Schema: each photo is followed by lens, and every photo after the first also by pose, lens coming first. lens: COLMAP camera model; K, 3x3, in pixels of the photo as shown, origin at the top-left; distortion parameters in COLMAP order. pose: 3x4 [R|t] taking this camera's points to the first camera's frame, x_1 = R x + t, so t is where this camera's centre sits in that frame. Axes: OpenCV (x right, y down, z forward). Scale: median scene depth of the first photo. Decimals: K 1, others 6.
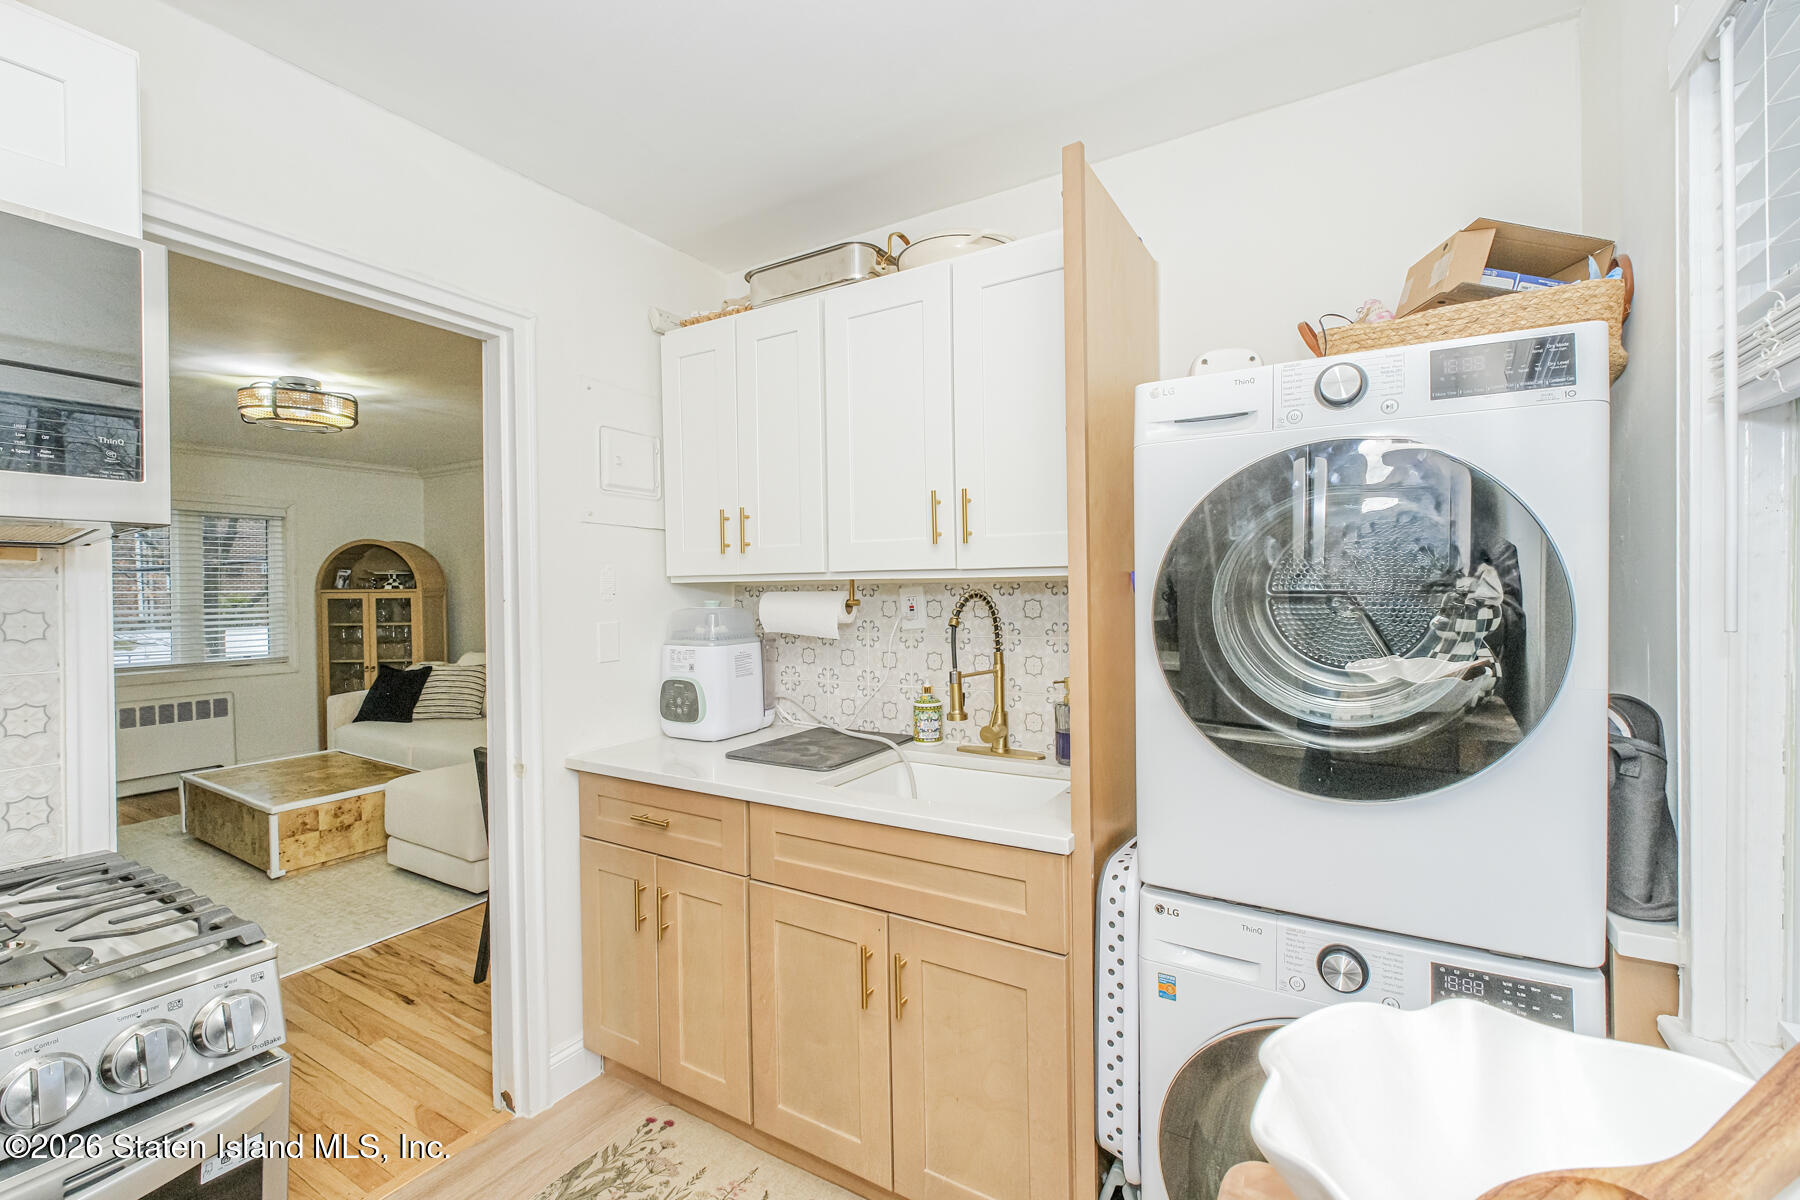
lens RADIAL K [[779.5, 0, 898.2], [0, 779.5, 591.5], [0, 0, 1]] dist [-0.000471, 0.000185]
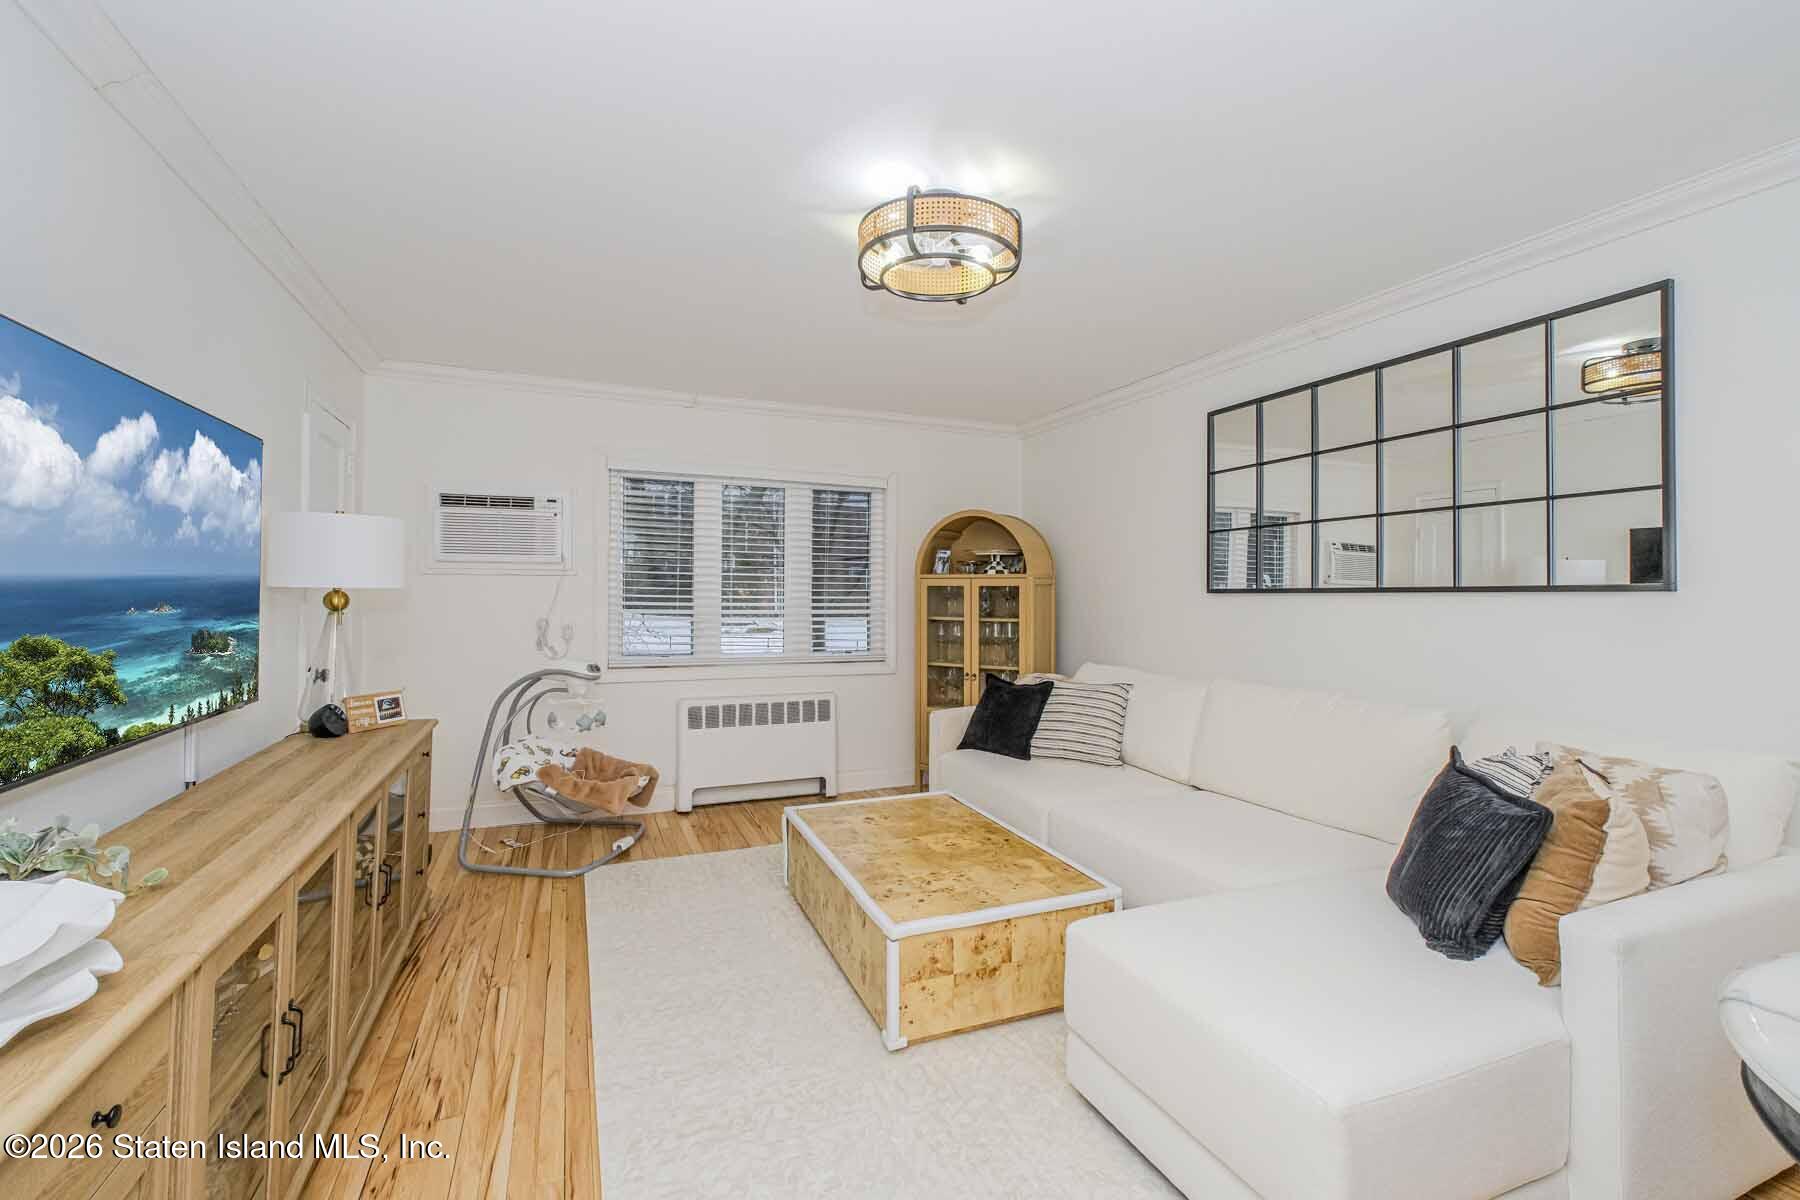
lens RADIAL K [[779.5, 0, 898.2], [0, 779.5, 591.5], [0, 0, 1]] dist [-0.000471, 0.000185]
pose [[0.813966, 0.010812, -0.580811, -0.299027], [-0.015632, 0.999872, -0.003294, 0.018797], [0.580702, 0.011760, 0.814031, 0.339435]]
